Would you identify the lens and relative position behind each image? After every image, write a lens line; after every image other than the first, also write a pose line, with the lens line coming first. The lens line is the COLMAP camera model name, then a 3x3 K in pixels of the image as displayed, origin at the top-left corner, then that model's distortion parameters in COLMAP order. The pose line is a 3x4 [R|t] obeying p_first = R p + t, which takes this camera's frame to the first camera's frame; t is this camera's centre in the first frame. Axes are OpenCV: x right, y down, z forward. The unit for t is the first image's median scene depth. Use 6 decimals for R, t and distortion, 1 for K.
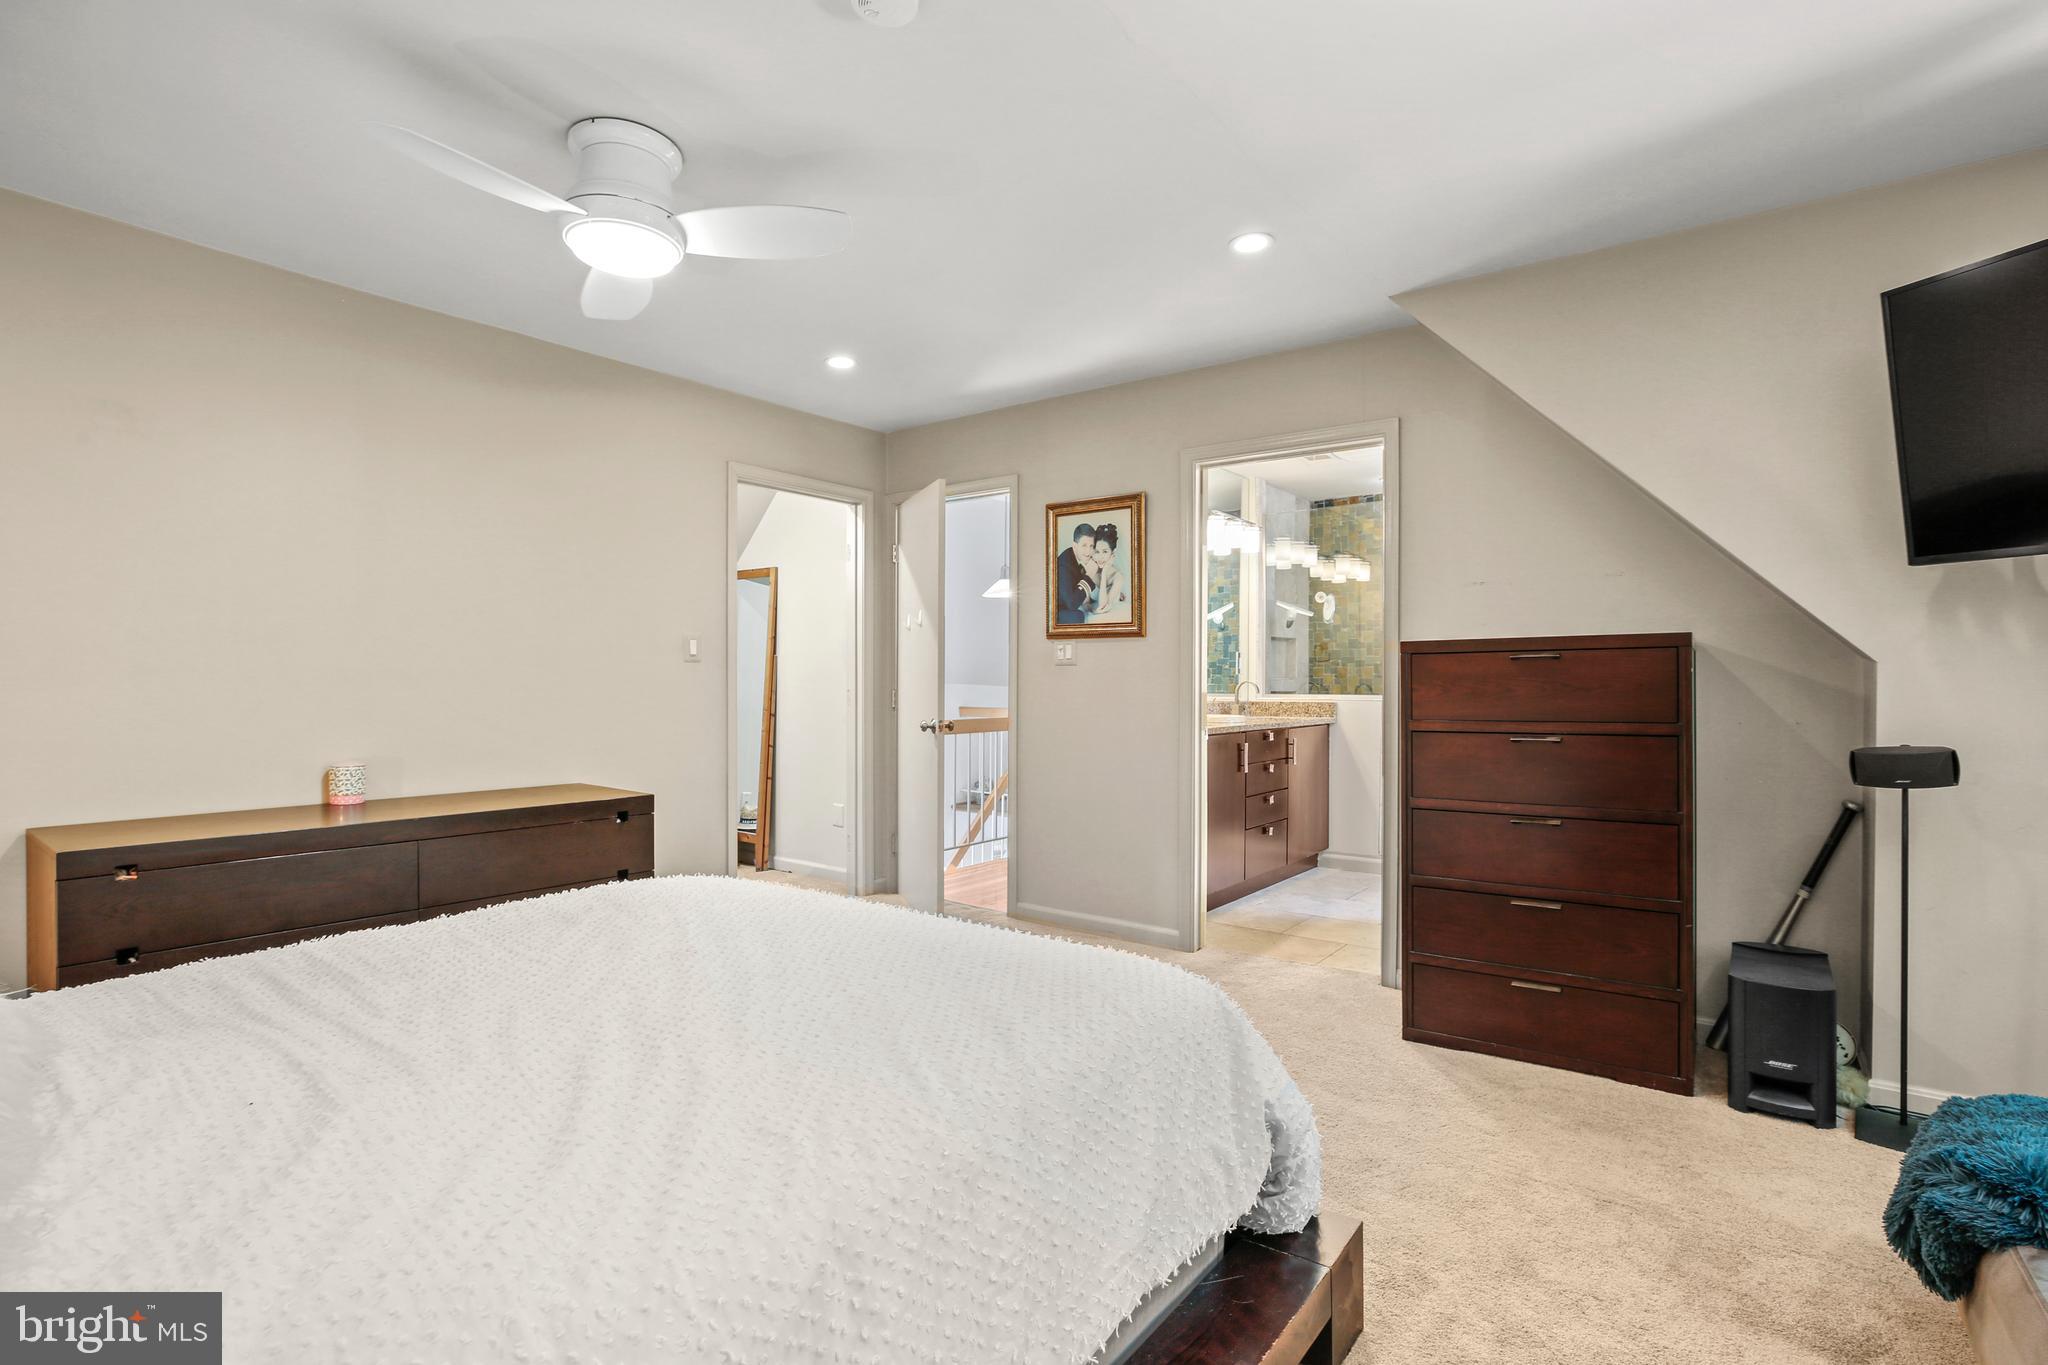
lens RADIAL K [[940.6, 0, 1023.9], [0, 940.6, 683.7], [0, 0, 1]] dist [-0.005788, -0.000306]
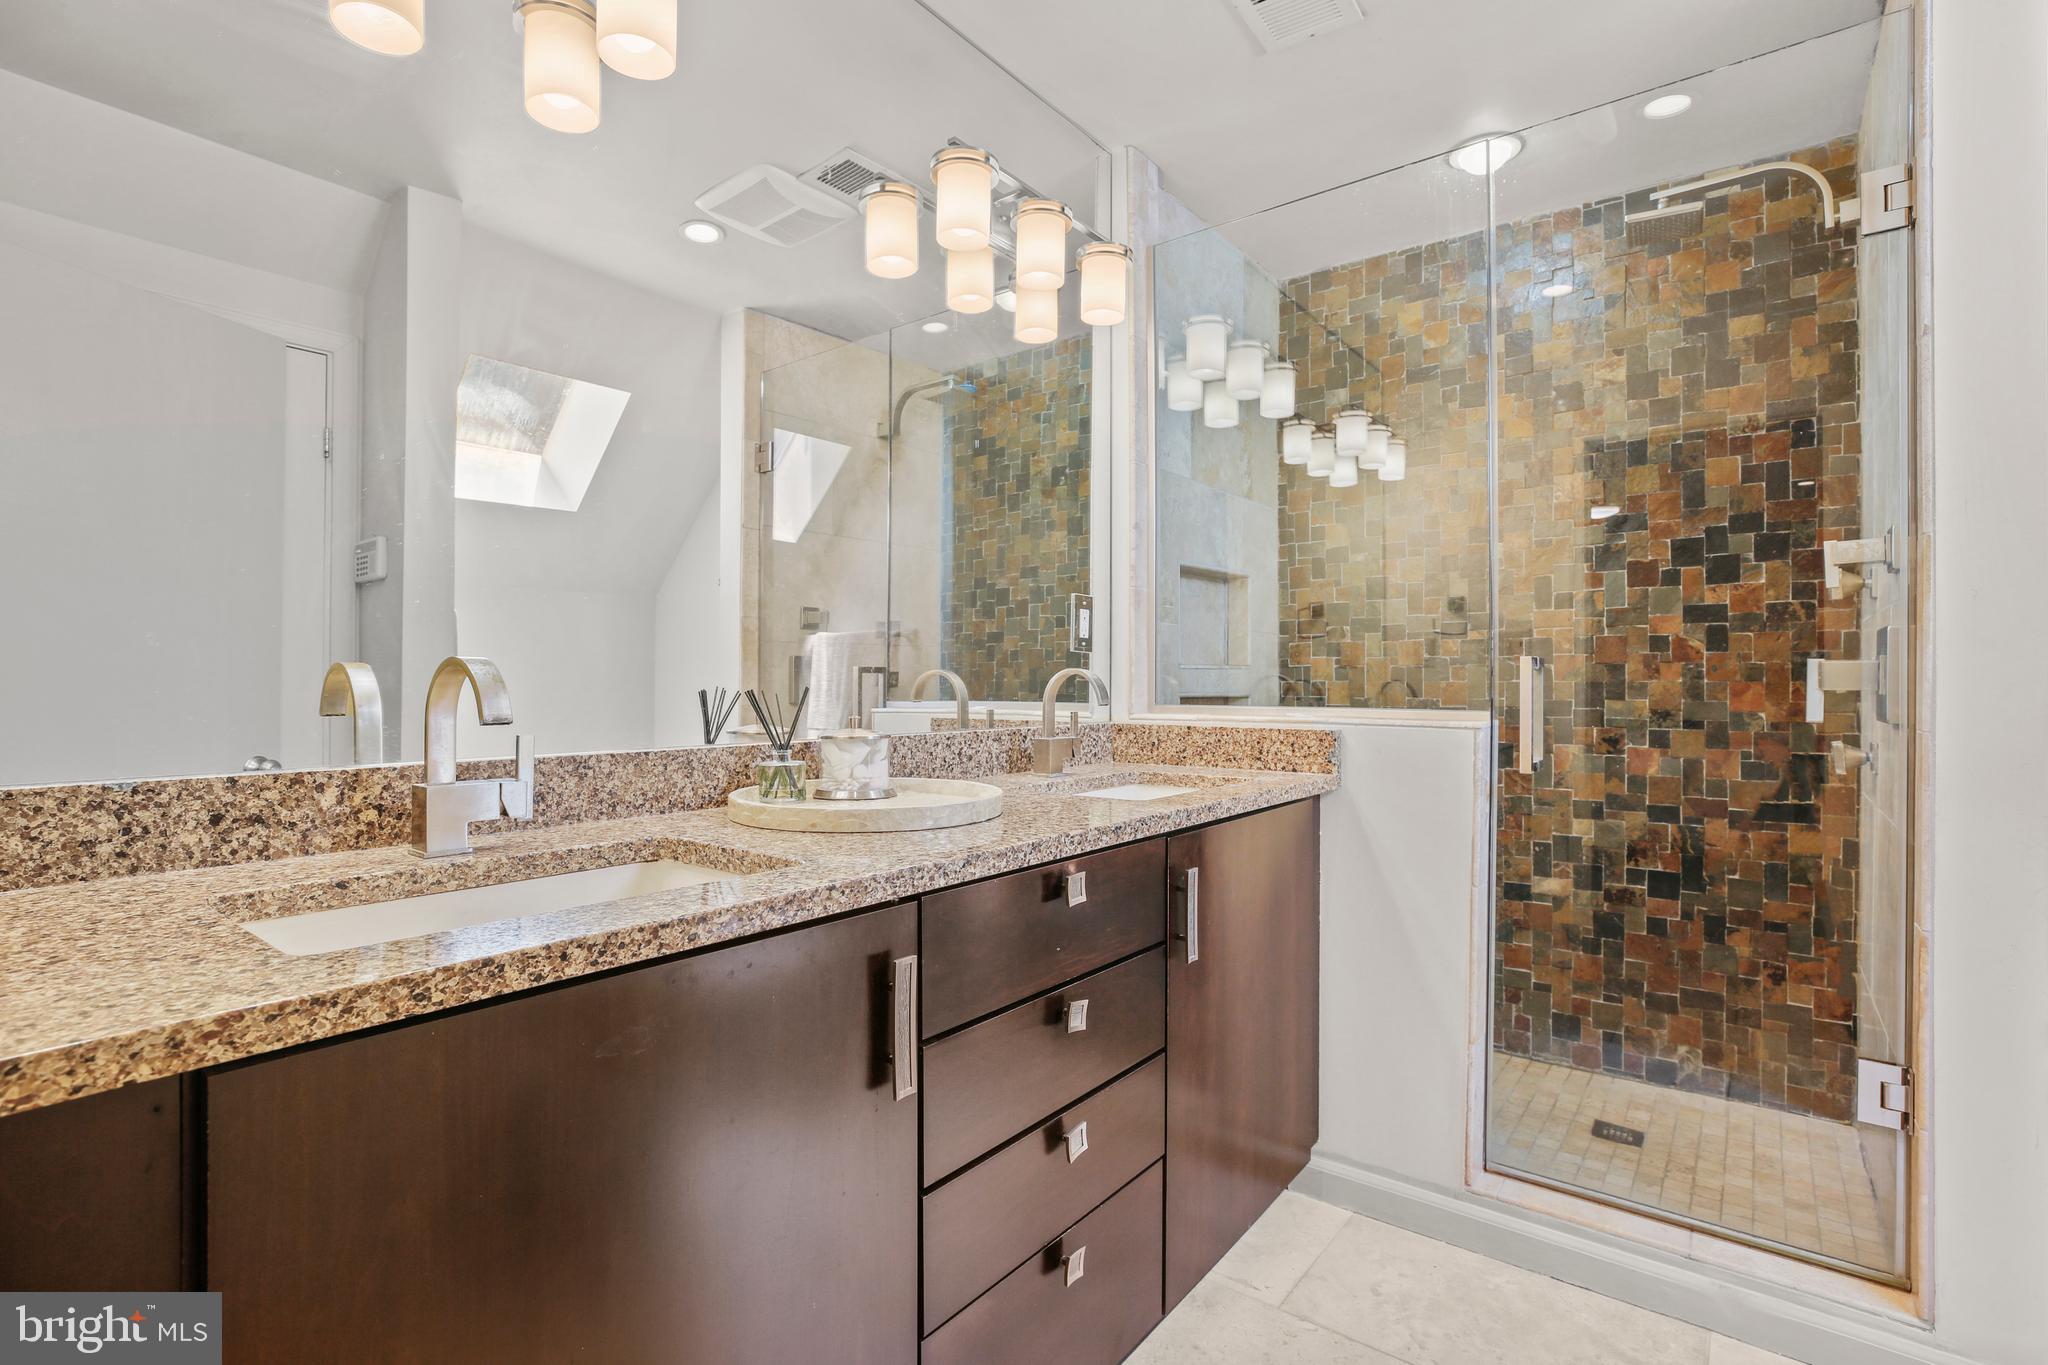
lens RADIAL K [[940.6, 0, 1024.9], [0, 940.6, 683.9], [0, 0, 1]] dist [-0.005788, -0.000306]
pose [[1.000000, 0.000138, -0.000551, 0.188619], [-0.000145, 0.999920, -0.012646, 0.006472], [0.000549, 0.012646, 0.999920, 0.569418]]
